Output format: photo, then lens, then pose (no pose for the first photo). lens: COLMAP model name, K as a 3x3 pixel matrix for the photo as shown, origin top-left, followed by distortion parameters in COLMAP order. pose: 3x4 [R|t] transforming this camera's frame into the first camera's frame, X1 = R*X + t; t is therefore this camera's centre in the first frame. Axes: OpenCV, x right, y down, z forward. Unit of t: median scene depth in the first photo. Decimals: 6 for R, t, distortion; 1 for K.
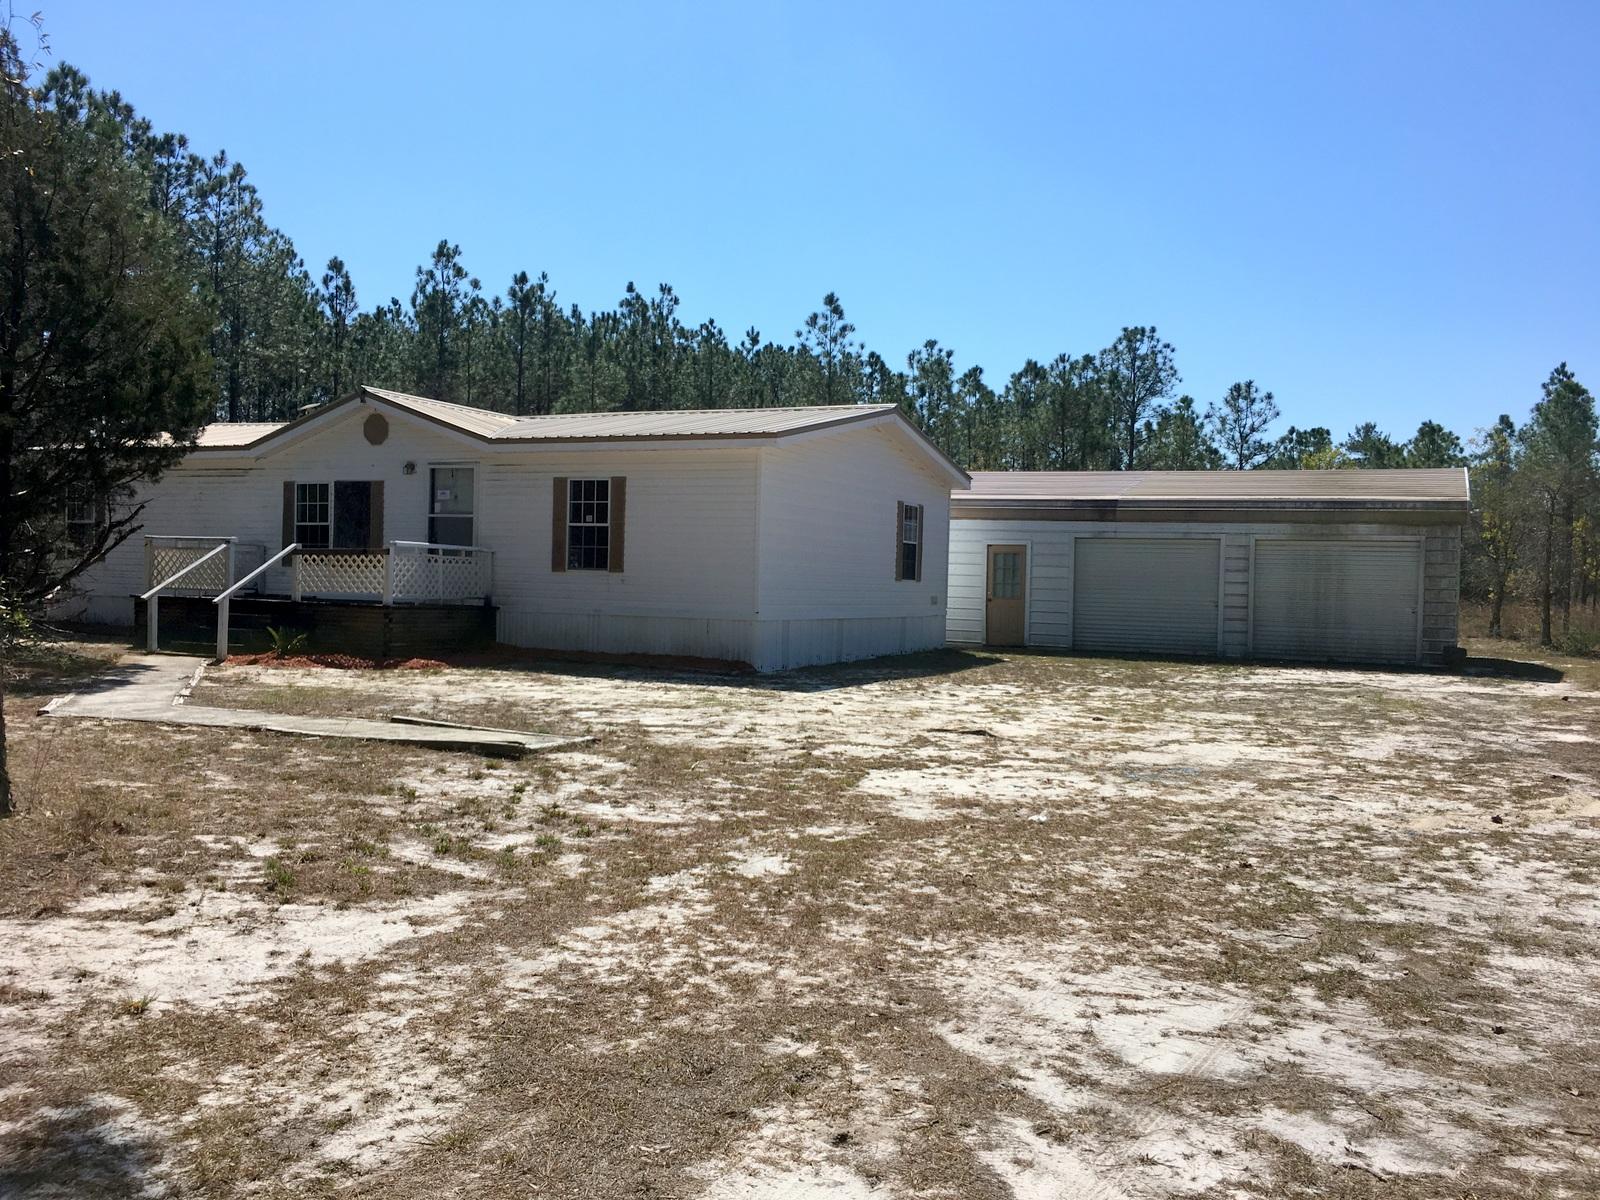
lens RADIAL K [[1378.4, 0, 786.8], [0, 1378.4, 590.7], [0, 0, 1]] dist [0.073456, -0.104925]
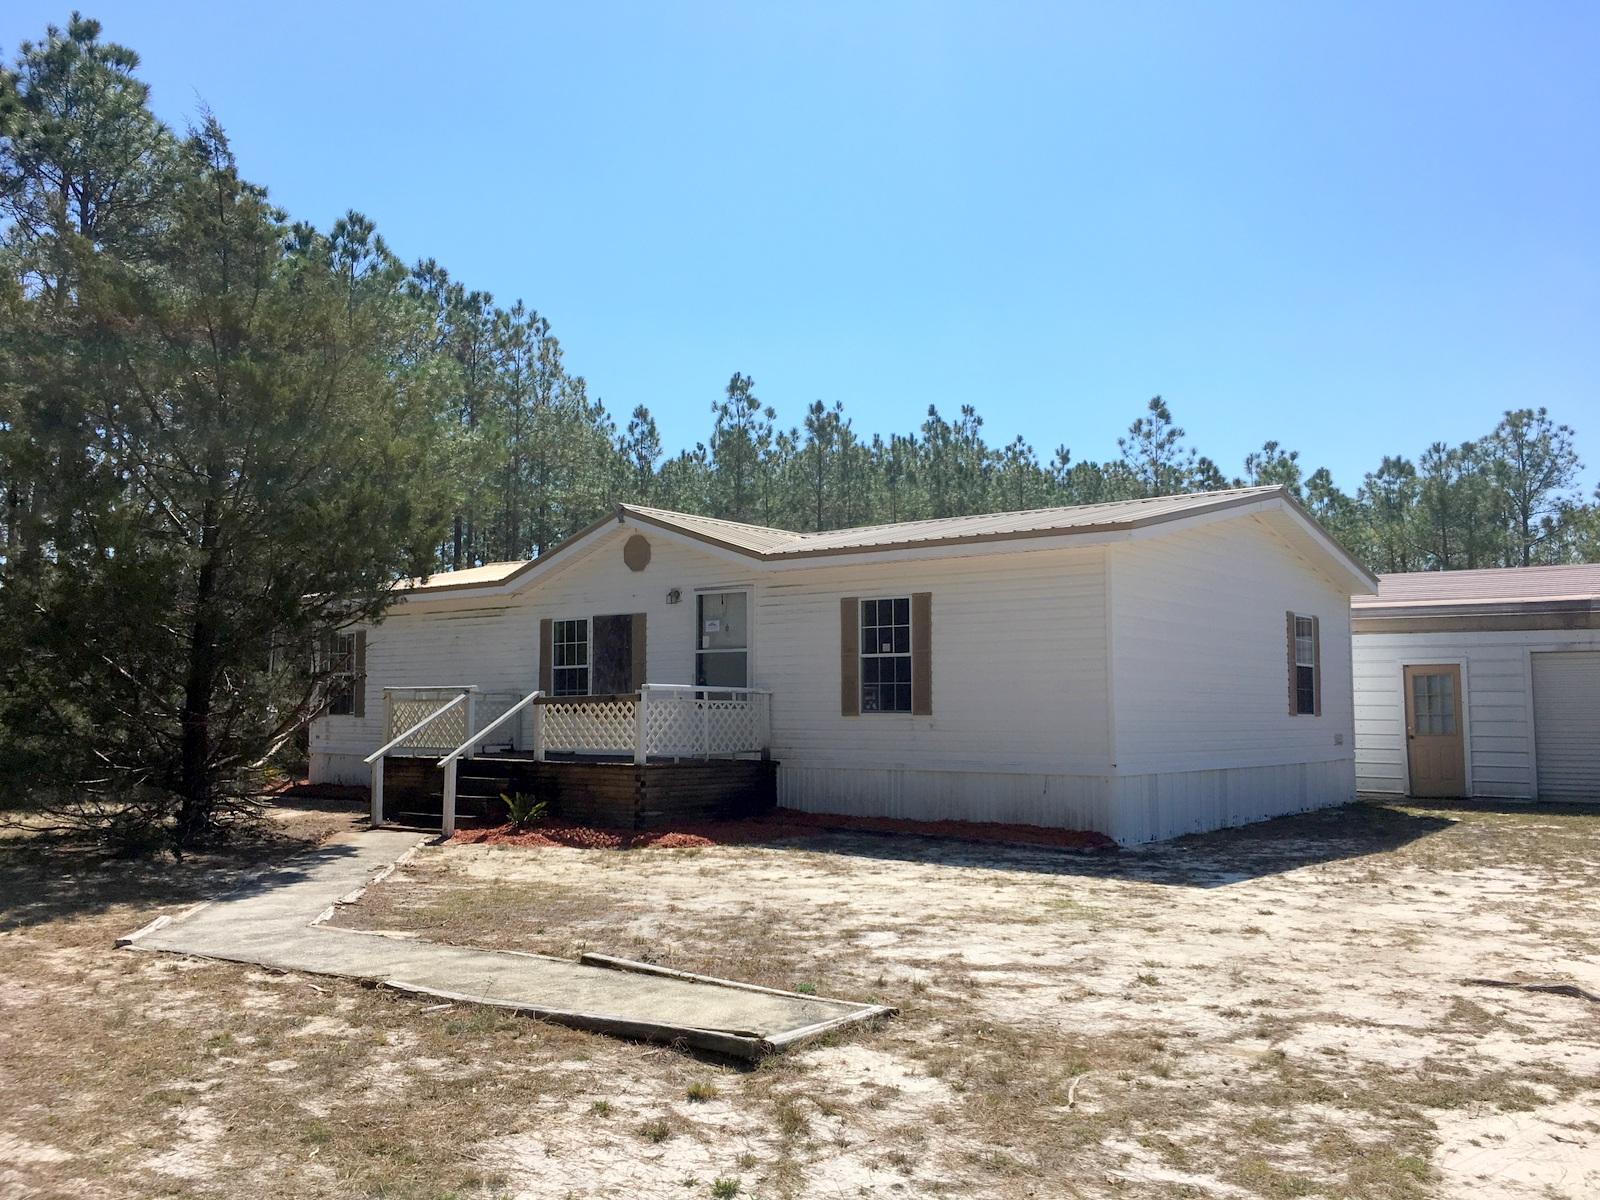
lens RADIAL K [[1378.4, 0, 759.2], [0, 1378.4, 595.8], [0, 0, 1]] dist [0.073456, -0.104925]
pose [[0.970027, -0.046210, -0.238565, -0.018084], [0.023526, 0.994999, -0.097073, -0.005289], [0.241857, 0.088550, 0.966263, 0.166742]]
